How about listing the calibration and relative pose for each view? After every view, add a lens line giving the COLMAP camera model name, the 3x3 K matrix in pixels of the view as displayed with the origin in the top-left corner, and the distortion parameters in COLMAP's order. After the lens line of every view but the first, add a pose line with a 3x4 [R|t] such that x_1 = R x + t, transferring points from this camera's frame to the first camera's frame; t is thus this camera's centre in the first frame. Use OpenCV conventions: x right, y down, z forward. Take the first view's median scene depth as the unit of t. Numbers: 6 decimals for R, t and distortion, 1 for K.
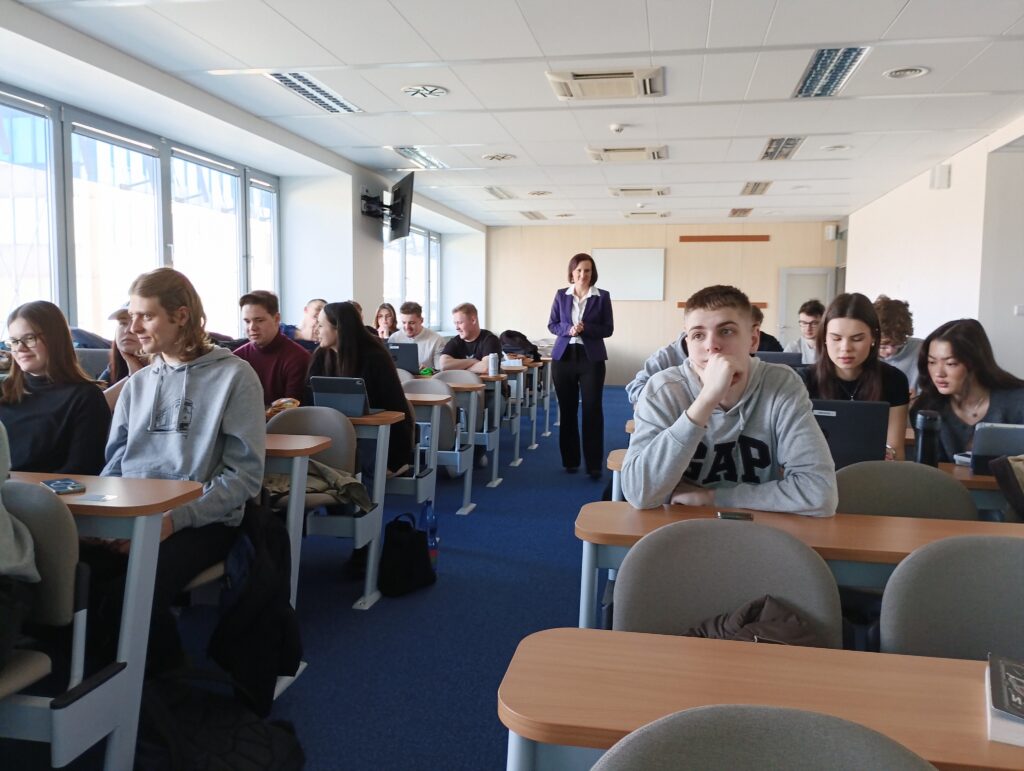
lens RADIAL K [[853.6, 0, 512.3], [0, 853.6, 388.5], [0, 0, 1]] dist [0.067928, -0.104485]
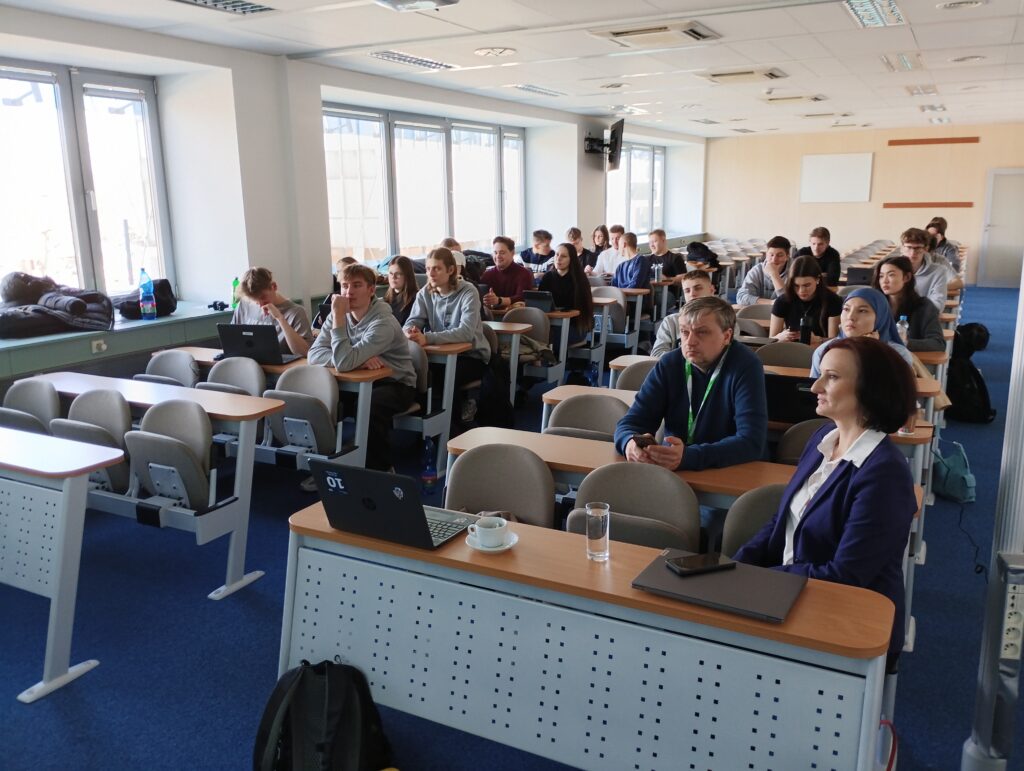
lens RADIAL K [[853.6, 0, 510.8], [0, 853.6, 384.7], [0, 0, 1]] dist [0.067928, -0.104485]
pose [[0.955061, 0.041267, -0.293521, 0.153852], [-0.002693, 0.991428, 0.130624, -0.029870], [0.296396, -0.123963, 0.946986, -0.425736]]
